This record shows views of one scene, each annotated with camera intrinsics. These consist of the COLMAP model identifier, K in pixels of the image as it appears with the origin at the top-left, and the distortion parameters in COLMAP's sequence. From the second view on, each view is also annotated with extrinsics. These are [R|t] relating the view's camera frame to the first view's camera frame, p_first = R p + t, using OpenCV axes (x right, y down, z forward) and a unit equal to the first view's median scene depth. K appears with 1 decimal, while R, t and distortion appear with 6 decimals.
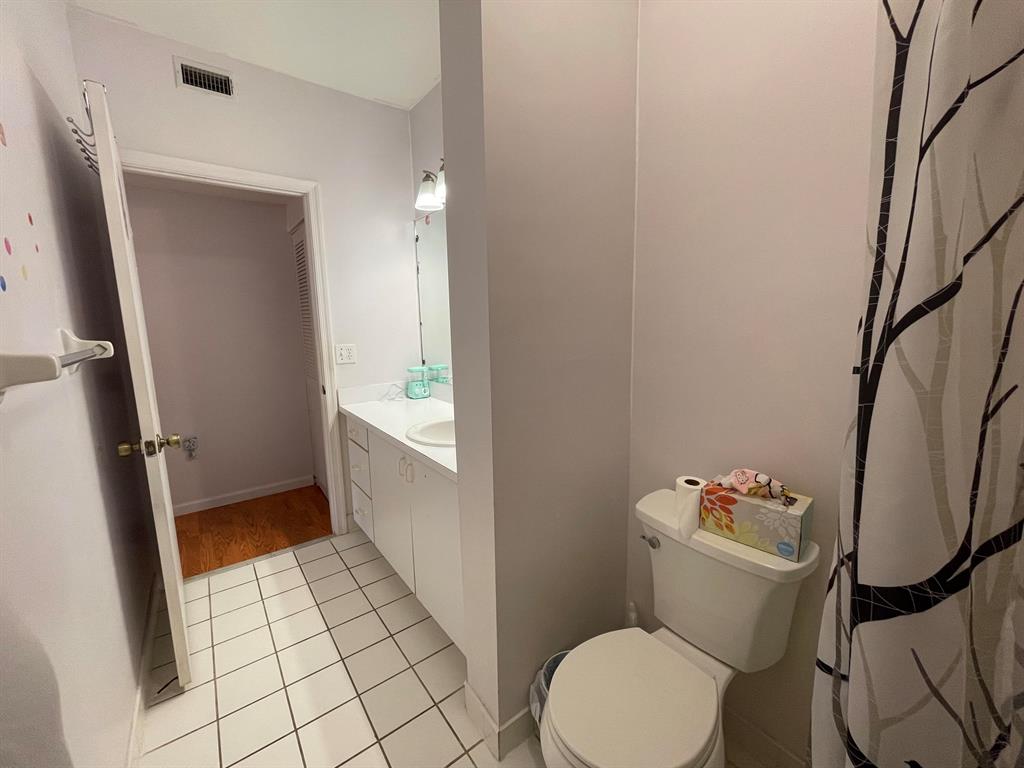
lens RADIAL K [[413.7, 0, 512.0], [0, 413.7, 384.0], [0, 0, 1]] dist [0.000064, 0.000039]
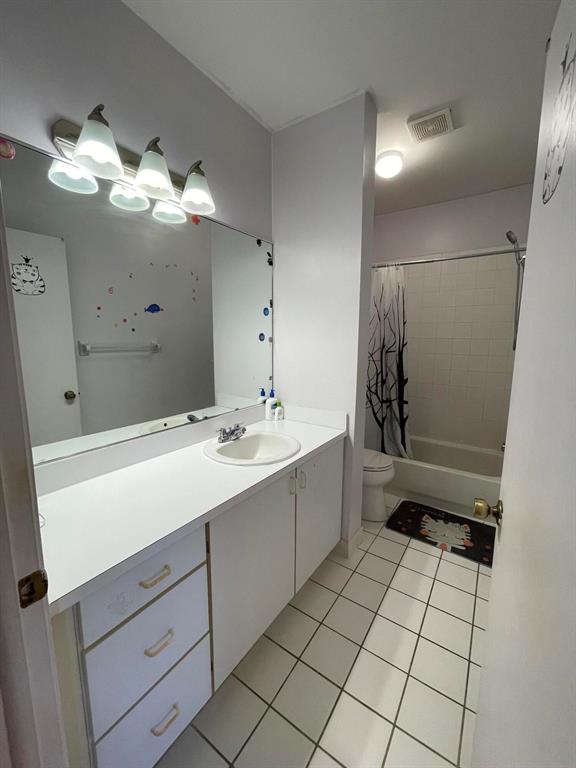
lens RADIAL K [[310.3, 0, 288.0], [0, 310.3, 384.0], [0, 0, 1]] dist [0.000064, 0.000039]
pose [[-0.322932, -0.142249, 0.935671, -0.937000], [0.128758, 0.972845, 0.192339, -0.190881], [-0.937622, 0.182588, -0.295847, 1.192322]]
